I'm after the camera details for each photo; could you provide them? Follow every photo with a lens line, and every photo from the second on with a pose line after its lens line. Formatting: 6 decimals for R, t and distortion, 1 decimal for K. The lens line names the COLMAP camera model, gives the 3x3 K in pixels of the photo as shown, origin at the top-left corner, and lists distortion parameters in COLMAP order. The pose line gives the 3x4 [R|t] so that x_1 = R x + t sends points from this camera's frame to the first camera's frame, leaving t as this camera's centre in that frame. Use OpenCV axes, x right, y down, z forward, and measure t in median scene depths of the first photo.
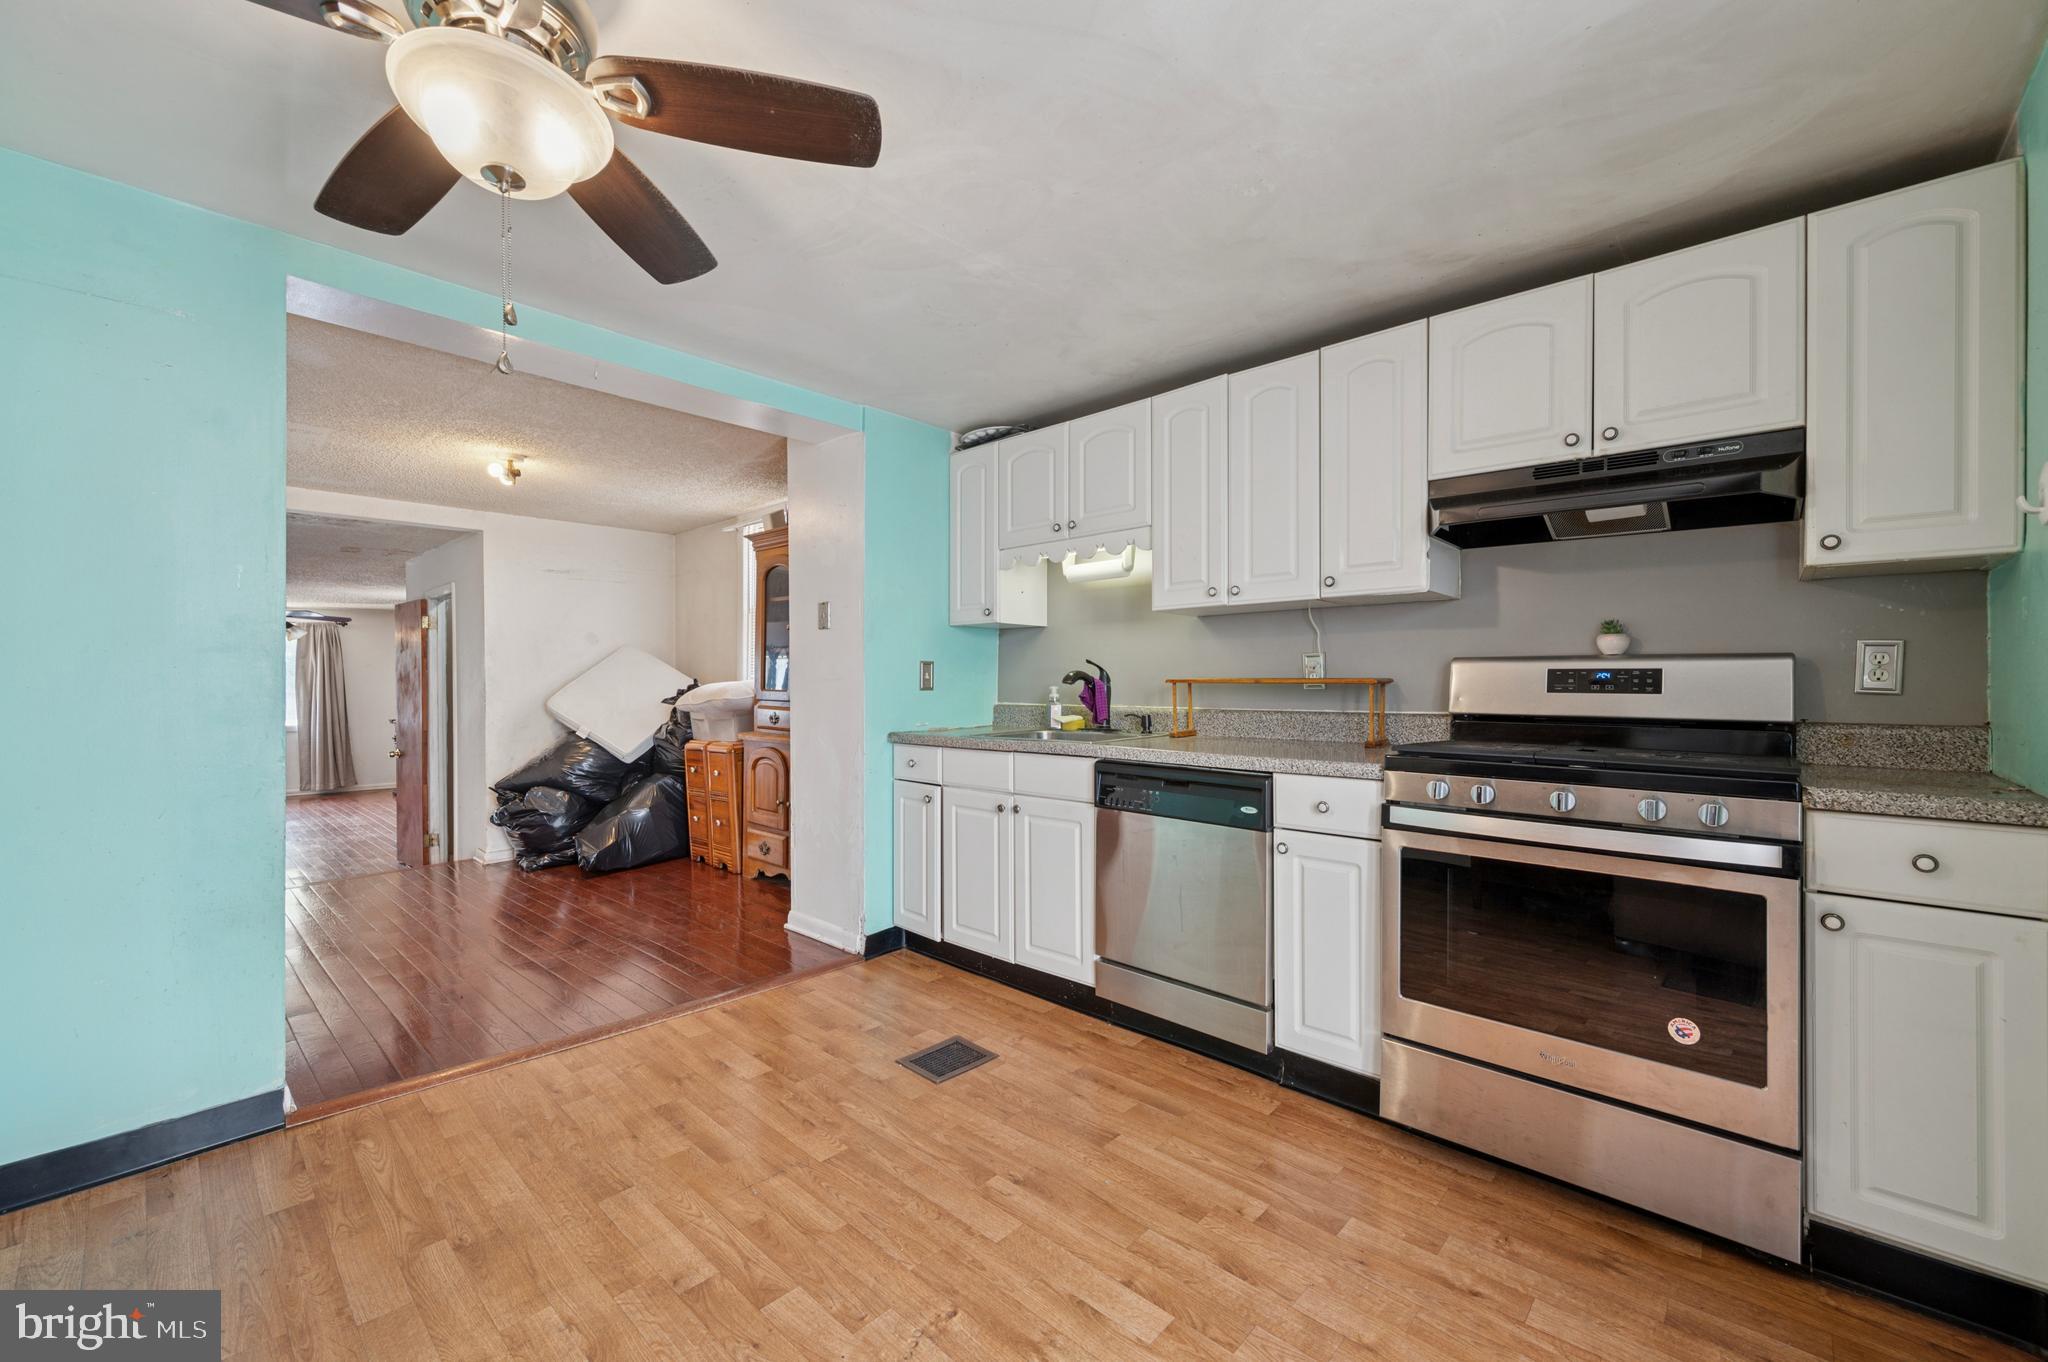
lens RADIAL K [[810.0, 0, 1024.0], [0, 810.0, 681.0], [0, 0, 1]] dist [-0.000022, 0.000079]
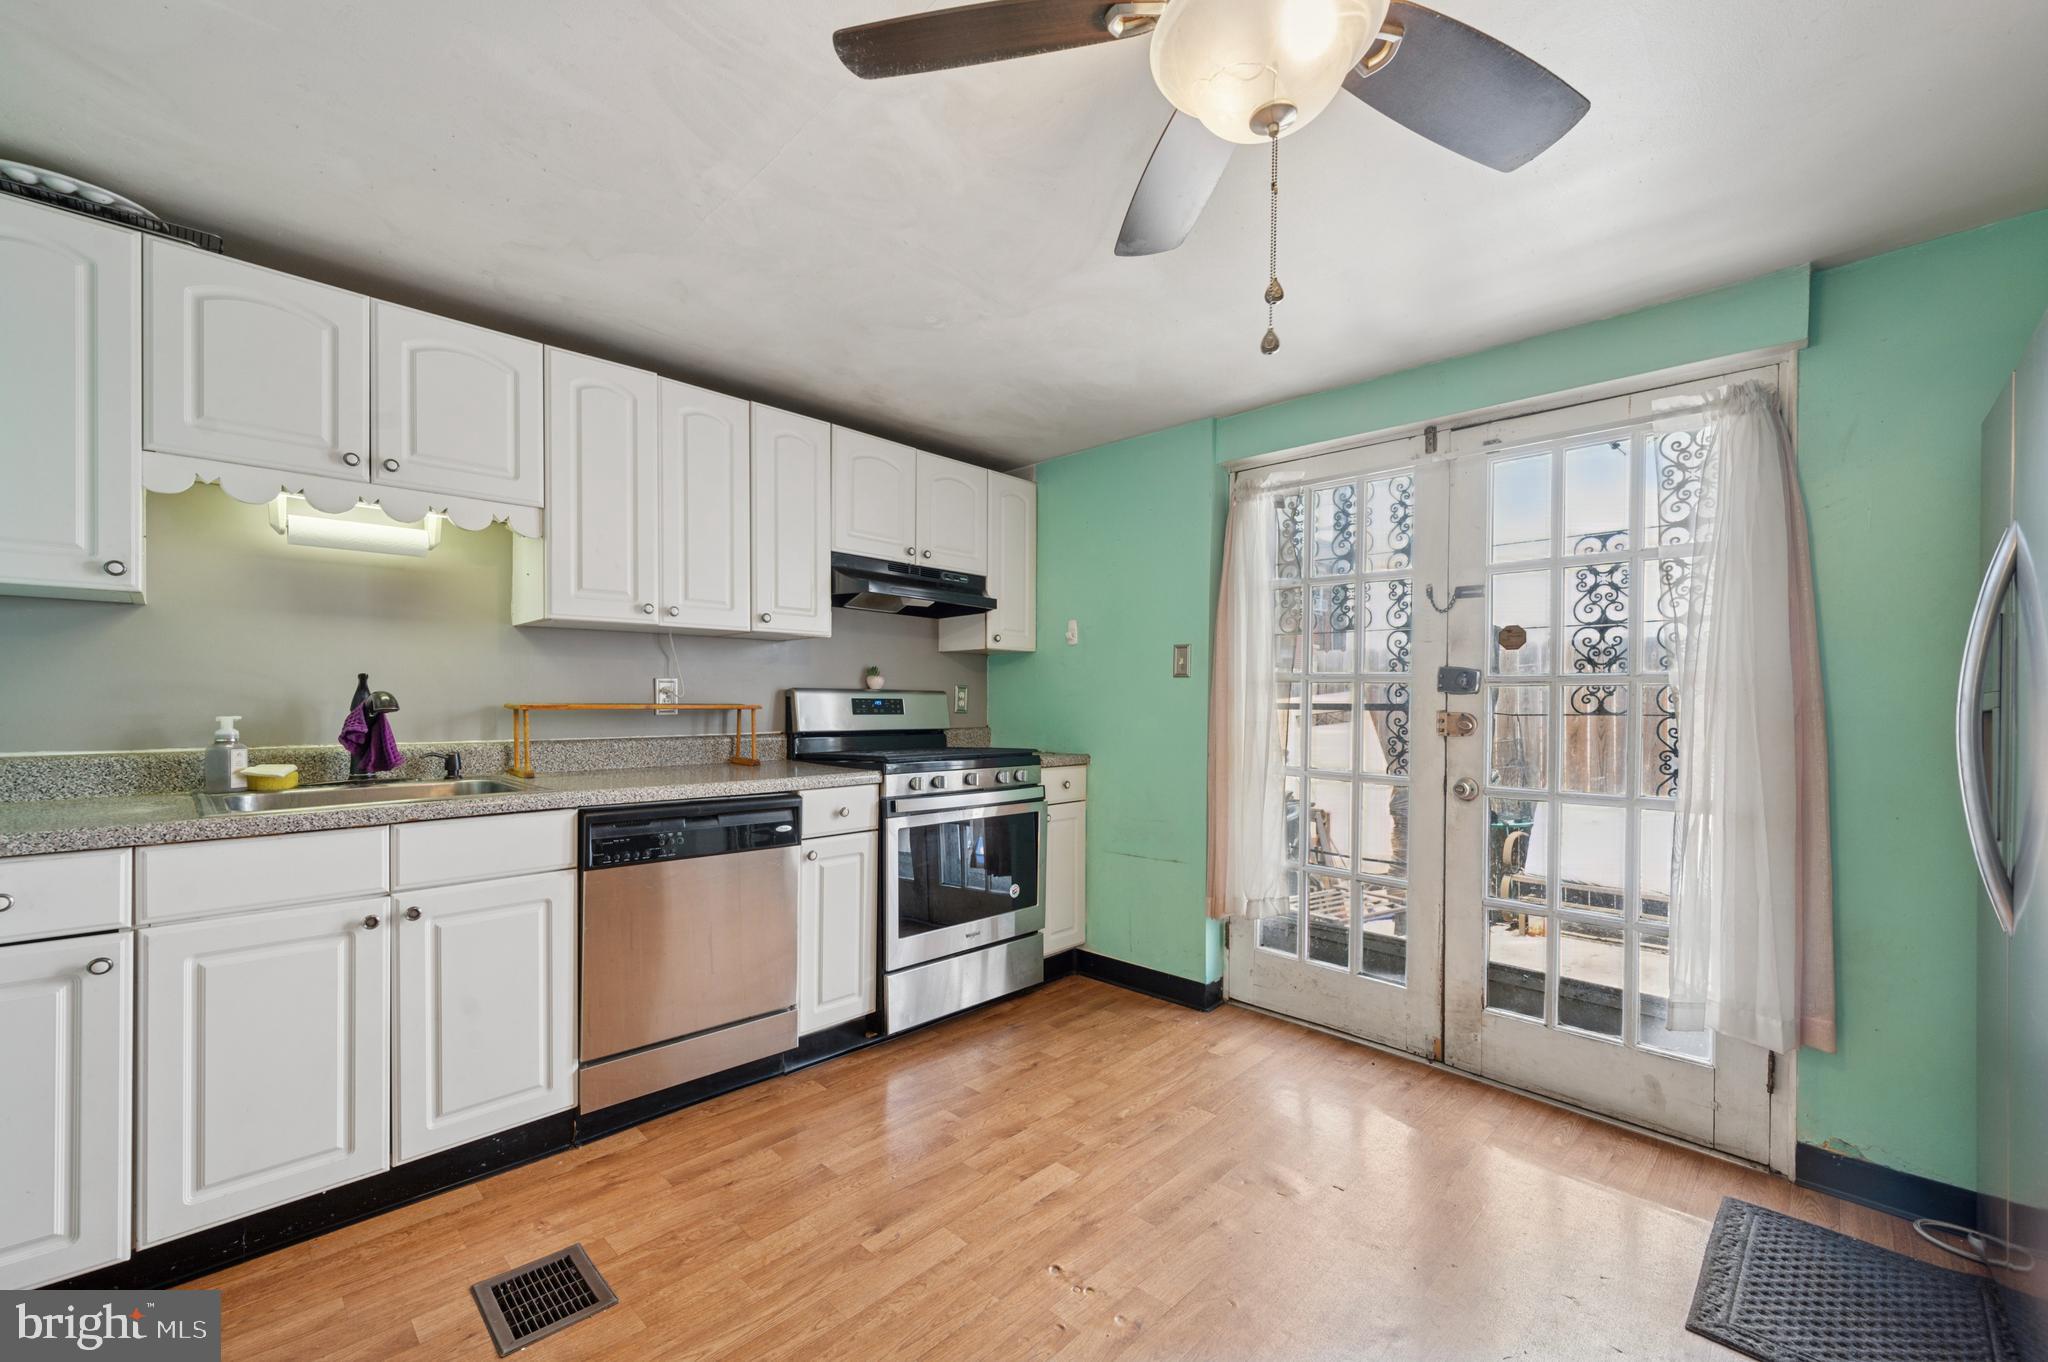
lens RADIAL K [[829.3, 0, 1024.7], [0, 829.3, 704.9], [0, 0, 1]] dist [0.001334, 0.000222]
pose [[0.032148, -0.003651, 0.999476, -0.805589], [-0.006026, 0.999974, 0.003847, -0.010104], [-0.999465, -0.006146, 0.032125, 0.649392]]
